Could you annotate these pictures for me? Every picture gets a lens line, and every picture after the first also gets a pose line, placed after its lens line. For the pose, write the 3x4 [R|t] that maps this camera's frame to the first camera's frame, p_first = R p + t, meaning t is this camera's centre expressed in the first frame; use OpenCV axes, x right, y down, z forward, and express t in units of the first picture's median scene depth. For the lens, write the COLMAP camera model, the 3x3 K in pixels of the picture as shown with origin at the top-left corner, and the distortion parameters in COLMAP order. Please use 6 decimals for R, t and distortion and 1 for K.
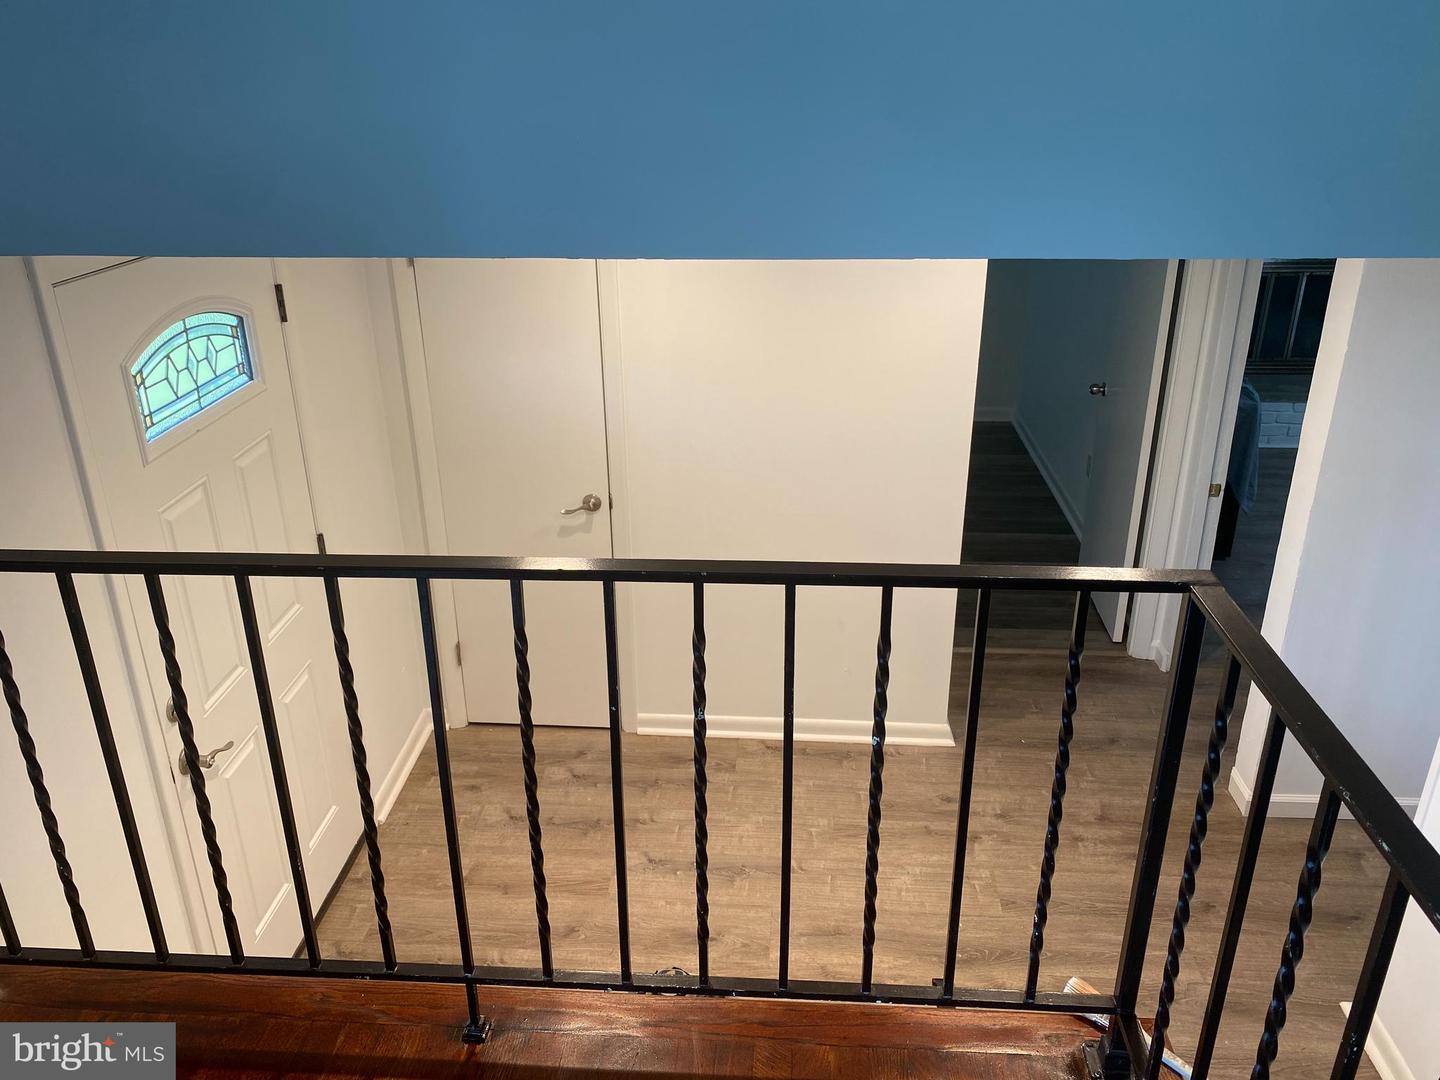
lens RADIAL K [[1097.9, 0, 704.5], [0, 1097.9, 528.3], [0, 0, 1]] dist [-0.004864, 0.000962]
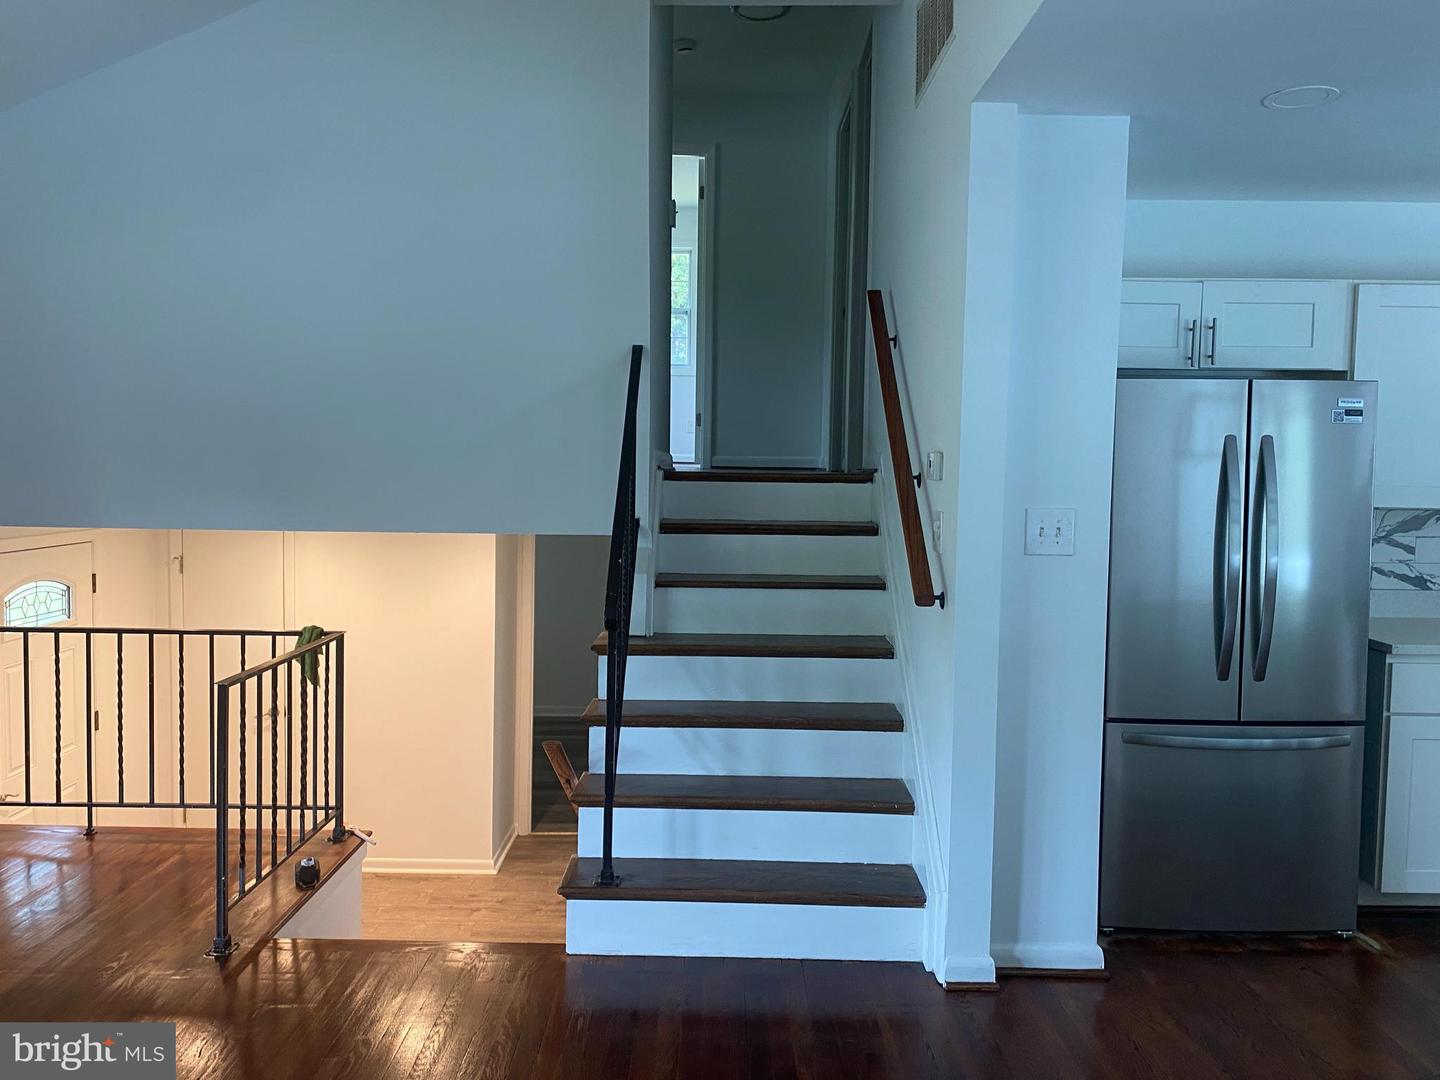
lens RADIAL K [[1097.9, 0, 704.5], [0, 1097.9, 528.3], [0, 0, 1]] dist [-0.004864, 0.000962]
pose [[0.997164, 0.023397, 0.071531, 0.588431], [0.002346, 0.940328, -0.340261, 0.392004], [-0.075224, 0.339464, 0.937606, -0.996023]]
